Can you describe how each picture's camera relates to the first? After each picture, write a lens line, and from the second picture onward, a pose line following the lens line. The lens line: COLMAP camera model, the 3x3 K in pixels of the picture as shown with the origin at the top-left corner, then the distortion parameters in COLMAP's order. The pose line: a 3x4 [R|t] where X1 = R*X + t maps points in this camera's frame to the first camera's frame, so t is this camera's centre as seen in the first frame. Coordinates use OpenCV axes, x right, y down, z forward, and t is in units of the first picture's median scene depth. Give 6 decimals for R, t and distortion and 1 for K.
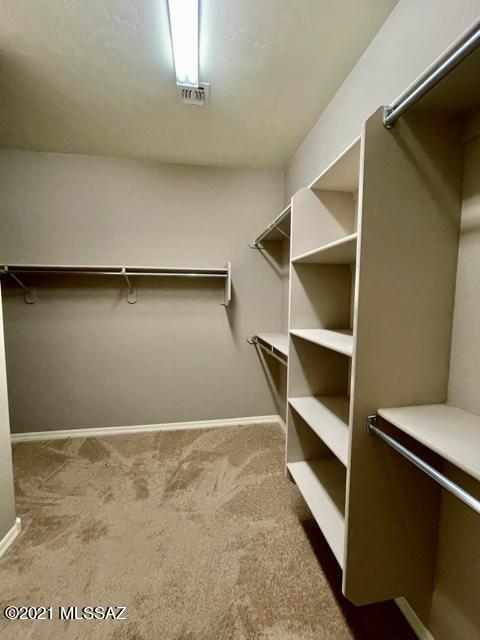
lens RADIAL K [[258.2, 0, 240.2], [0, 258.2, 319.5], [0, 0, 1]] dist [-0.004276, 0.001303]
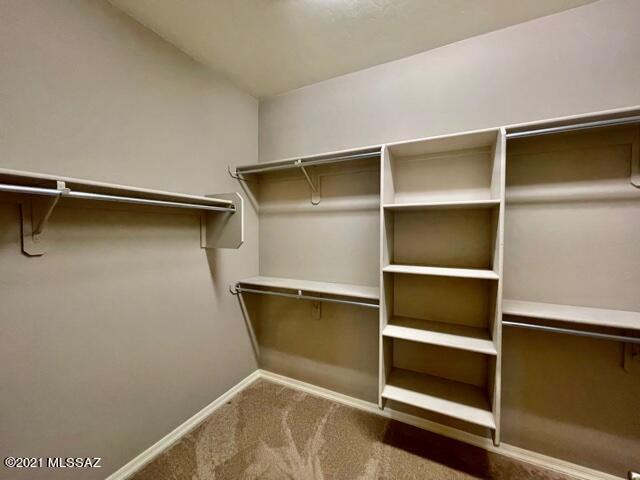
lens RADIAL K [[258.2, 0, 319.1], [0, 258.2, 239.0], [0, 0, 1]] dist [-0.004276, 0.001303]
pose [[0.601016, -0.024567, 0.798859, -0.492101], [0.069704, 0.997330, -0.021771, -0.045794], [-0.796192, 0.068768, 0.601124, 0.319226]]
